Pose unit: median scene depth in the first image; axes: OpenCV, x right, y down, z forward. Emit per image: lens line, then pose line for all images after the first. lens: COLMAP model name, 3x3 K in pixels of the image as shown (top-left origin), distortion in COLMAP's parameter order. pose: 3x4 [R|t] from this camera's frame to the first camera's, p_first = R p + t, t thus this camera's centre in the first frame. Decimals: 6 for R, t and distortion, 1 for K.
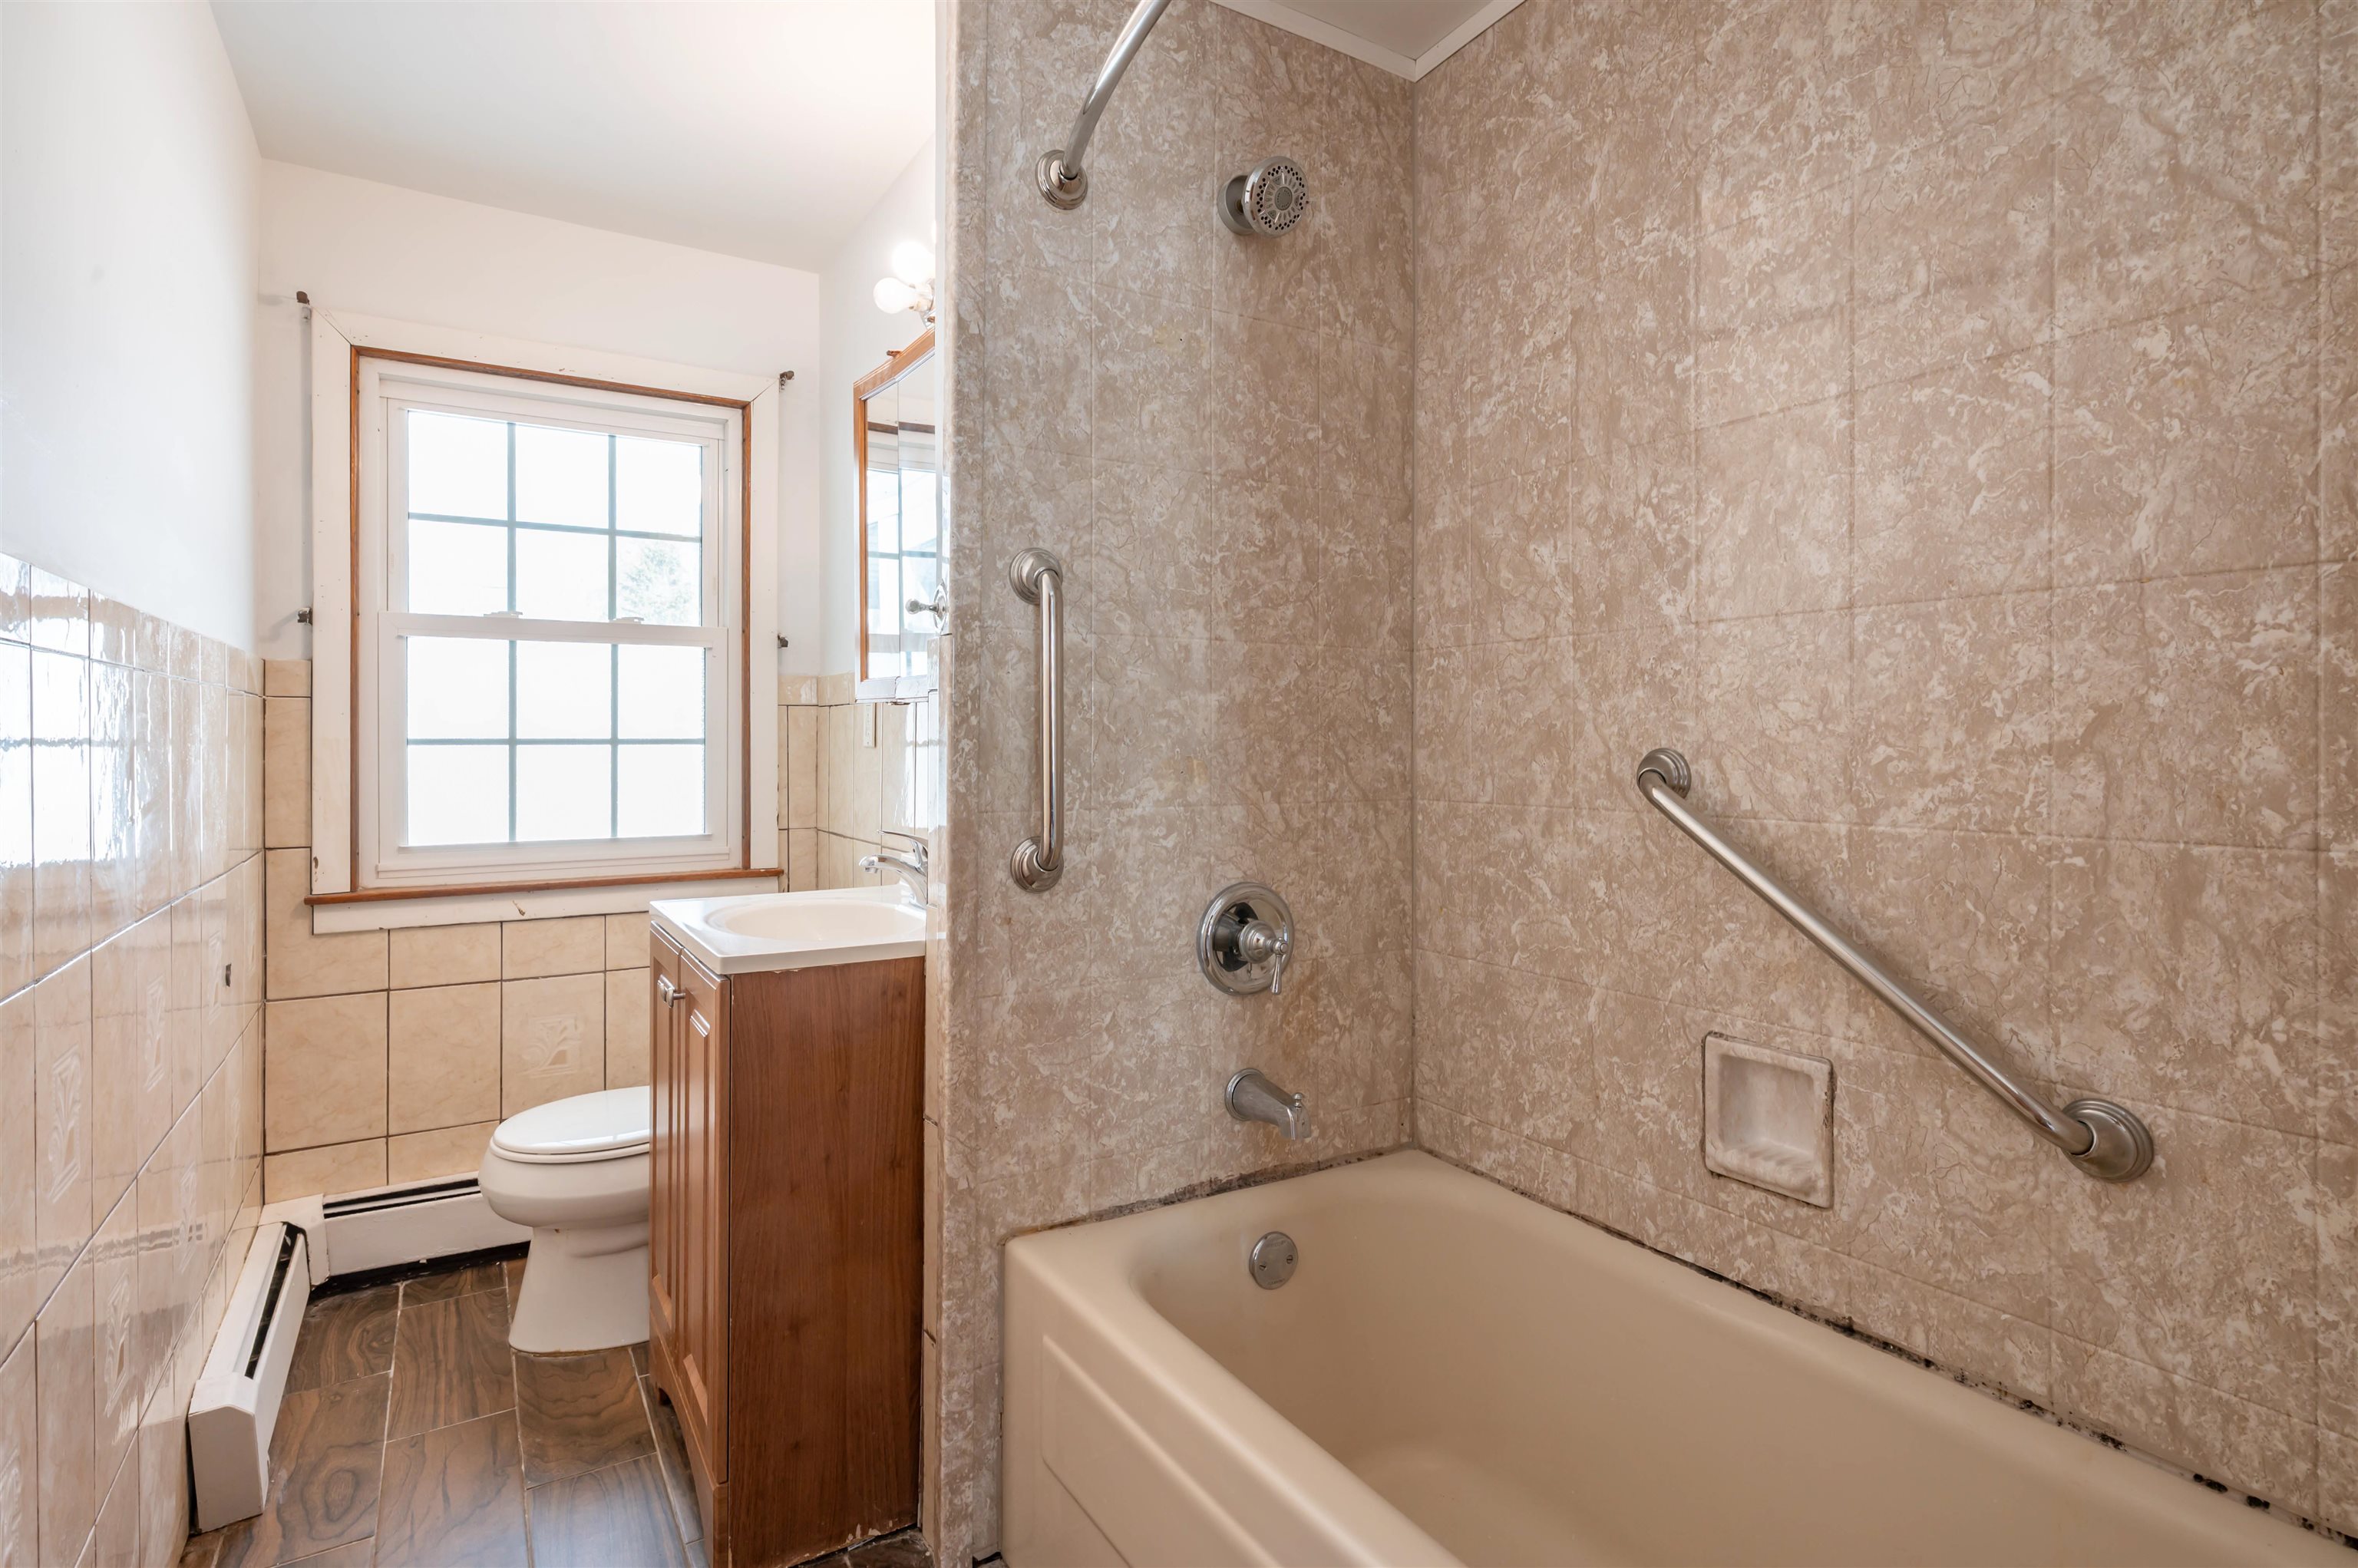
lens RADIAL K [[1141.2, 0, 1167.5], [0, 1141.2, 733.7], [0, 0, 1]] dist [-0.006480, 0.004148]
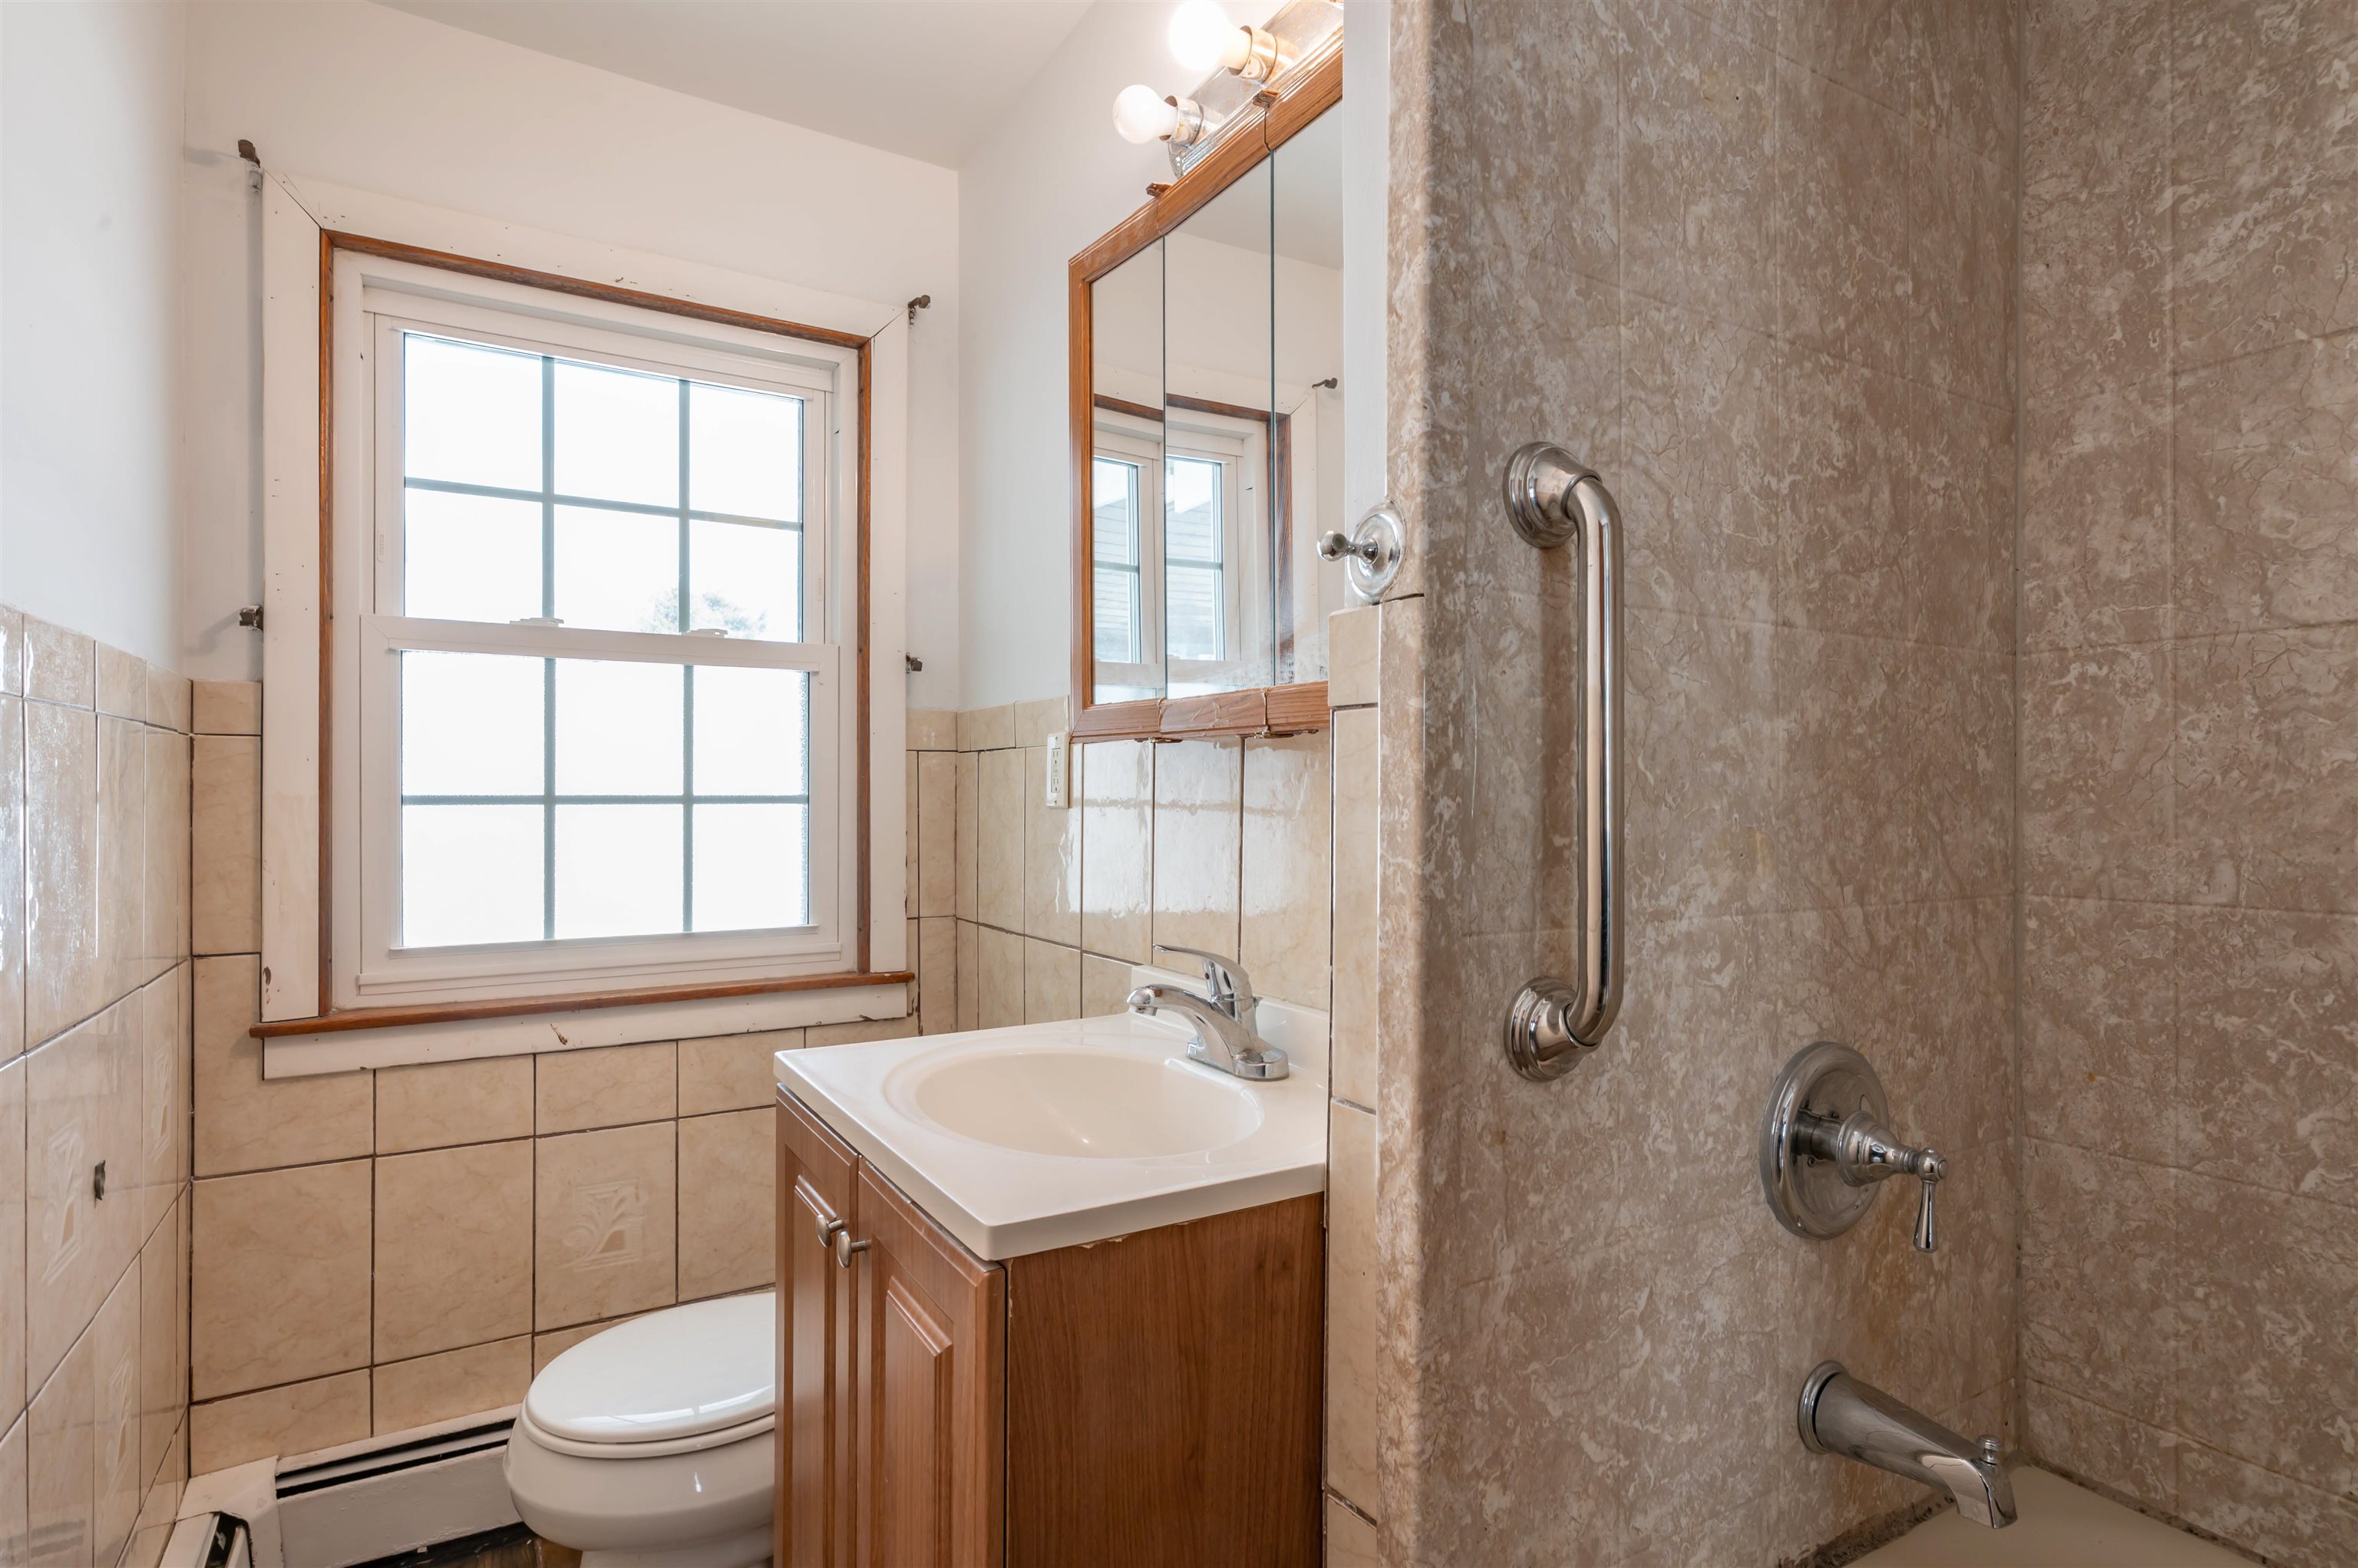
lens RADIAL K [[1141.2, 0, 1175.9], [0, 1141.2, 789.1], [0, 0, 1]] dist [-0.006480, 0.004148]
pose [[0.999990, 0.000398, -0.004454, -0.247398], [-0.000403, 0.999999, -0.001200, 0.001544], [0.004454, 0.001202, 0.999989, 0.396972]]
